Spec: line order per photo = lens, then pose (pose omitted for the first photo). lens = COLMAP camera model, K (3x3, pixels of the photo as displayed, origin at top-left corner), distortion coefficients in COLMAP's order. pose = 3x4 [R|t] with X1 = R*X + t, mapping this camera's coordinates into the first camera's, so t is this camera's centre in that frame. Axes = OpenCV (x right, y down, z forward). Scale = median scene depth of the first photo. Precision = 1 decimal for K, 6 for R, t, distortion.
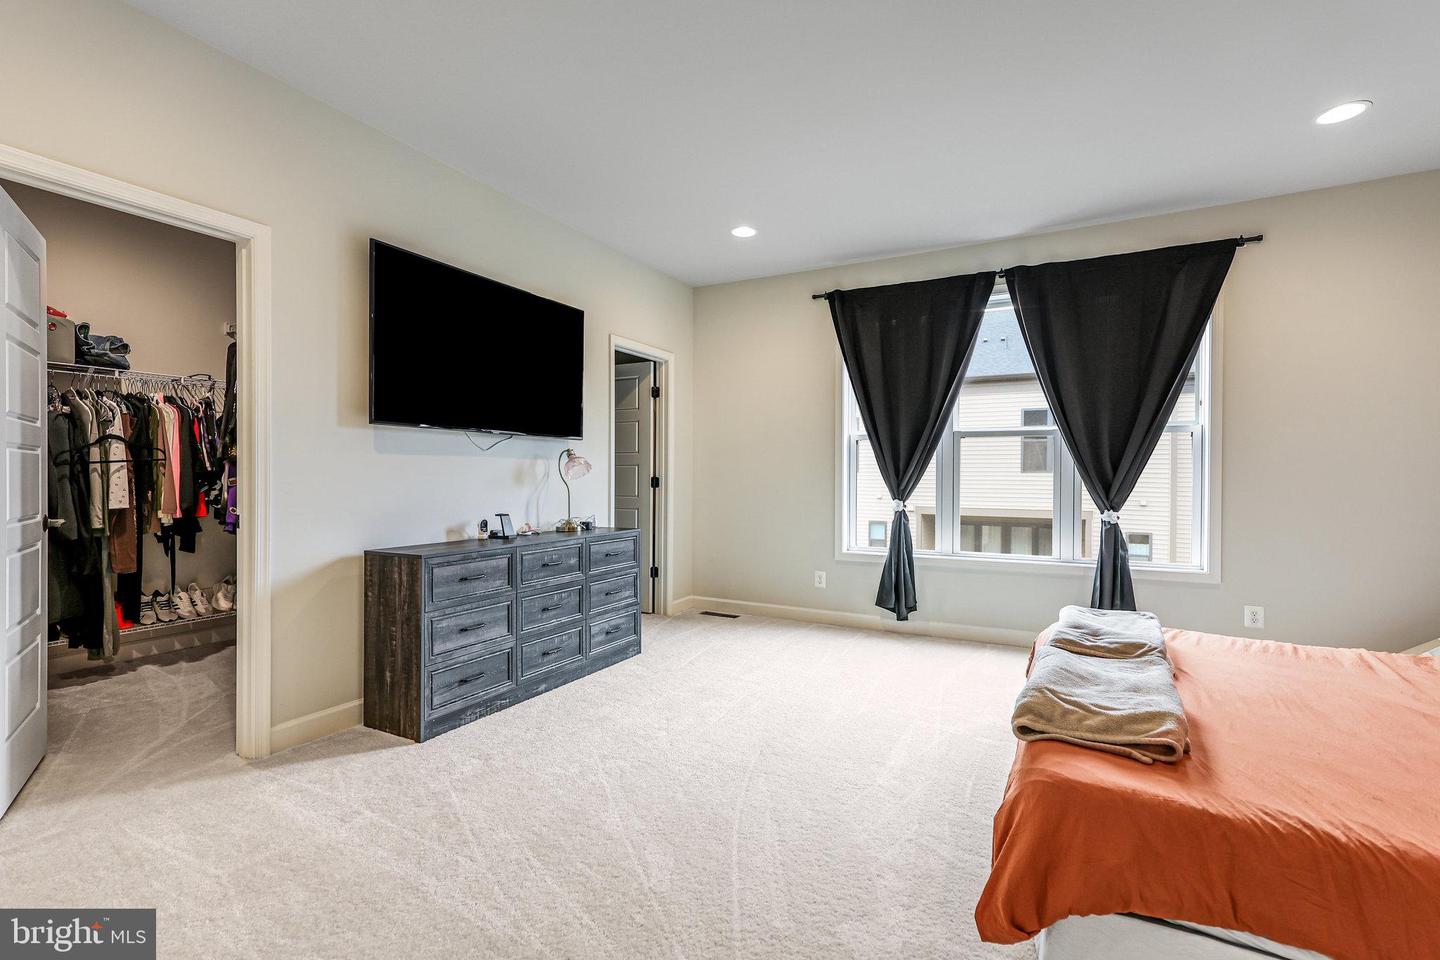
lens RADIAL K [[666.3, 0, 713.5], [0, 666.3, 475.2], [0, 0, 1]] dist [0.000396, -0.000351]
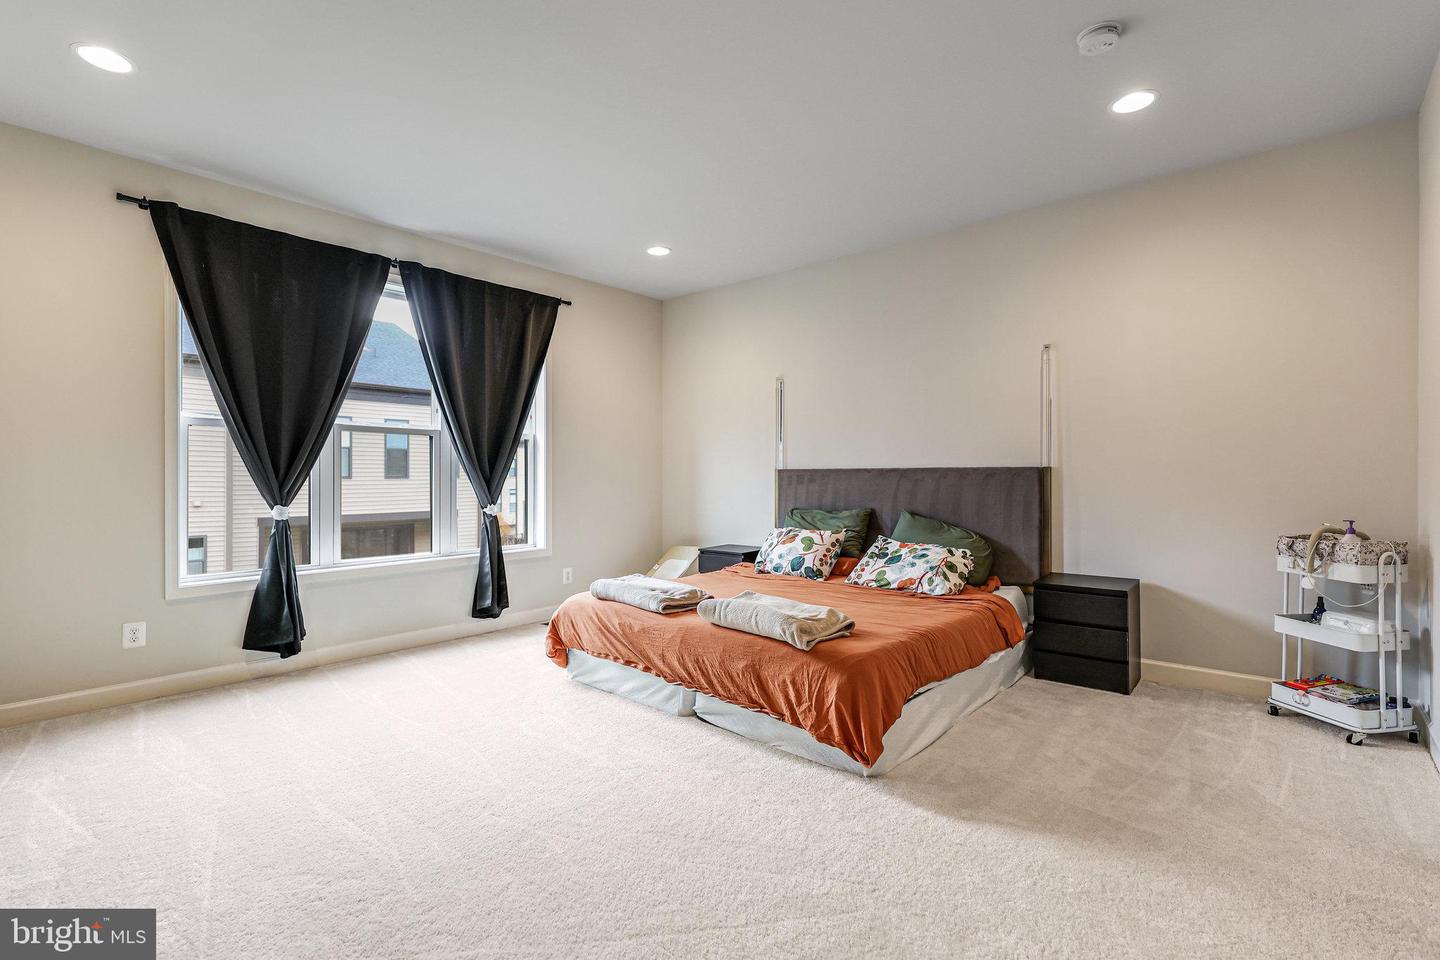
lens RADIAL K [[666.3, 0, 713.5], [0, 666.3, 475.2], [0, 0, 1]] dist [0.000396, -0.000351]
pose [[0.206735, -0.002762, 0.978393, -0.407696], [0.004421, 0.999988, 0.001888, 0.001890], [-0.978387, 0.003935, 0.206745, 0.353493]]
